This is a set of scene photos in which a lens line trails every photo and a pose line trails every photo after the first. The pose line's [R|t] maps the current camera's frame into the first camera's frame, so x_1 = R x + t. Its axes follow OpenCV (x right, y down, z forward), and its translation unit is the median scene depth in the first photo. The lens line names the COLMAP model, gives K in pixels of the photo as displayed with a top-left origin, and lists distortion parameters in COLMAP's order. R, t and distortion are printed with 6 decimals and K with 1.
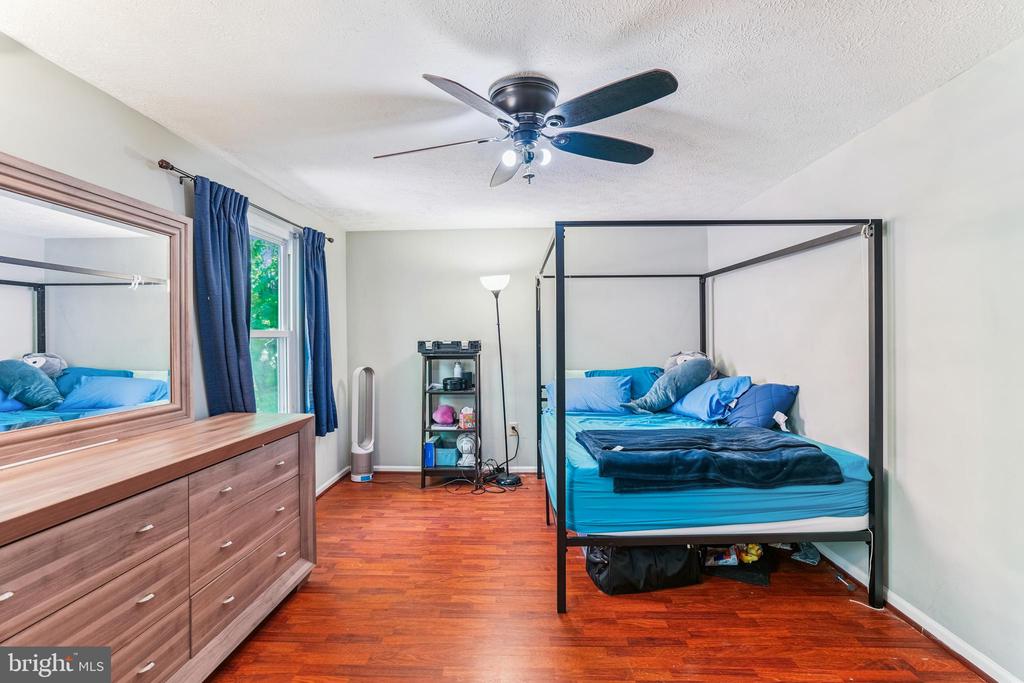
lens RADIAL K [[471.1, 0, 516.8], [0, 471.1, 335.4], [0, 0, 1]] dist [-0.041075, 0.021197]
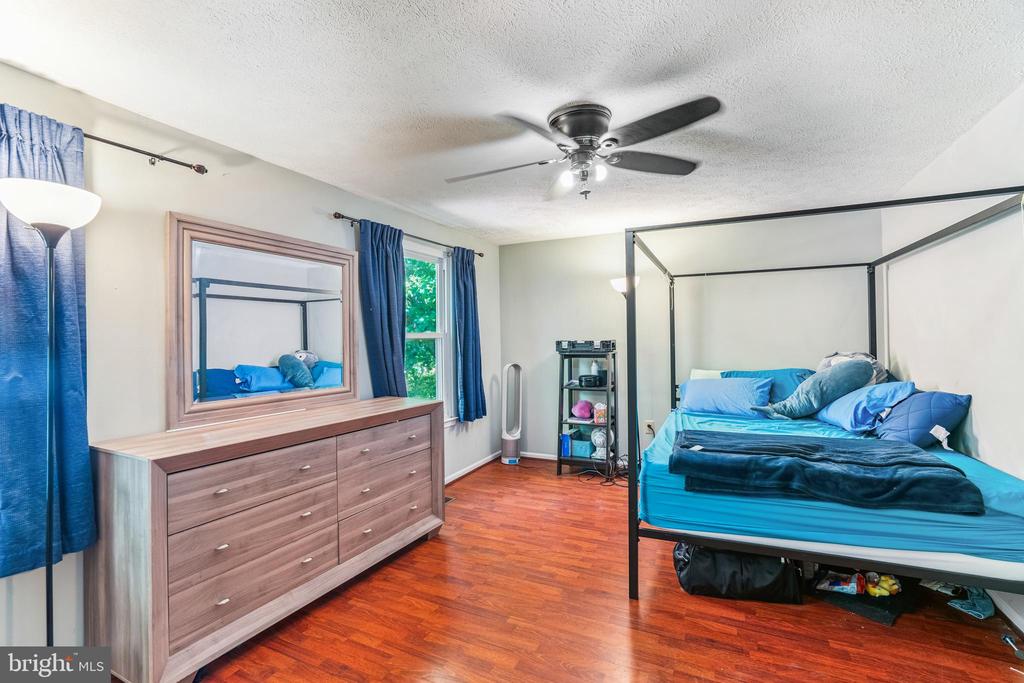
lens RADIAL K [[471.1, 0, 525.9], [0, 471.1, 334.6], [0, 0, 1]] dist [-0.041075, 0.021197]
pose [[0.916528, -0.007403, -0.399901, 0.274970], [0.007451, 0.999971, -0.001433, -0.002467], [0.399900, -0.001667, 0.916557, -0.057209]]
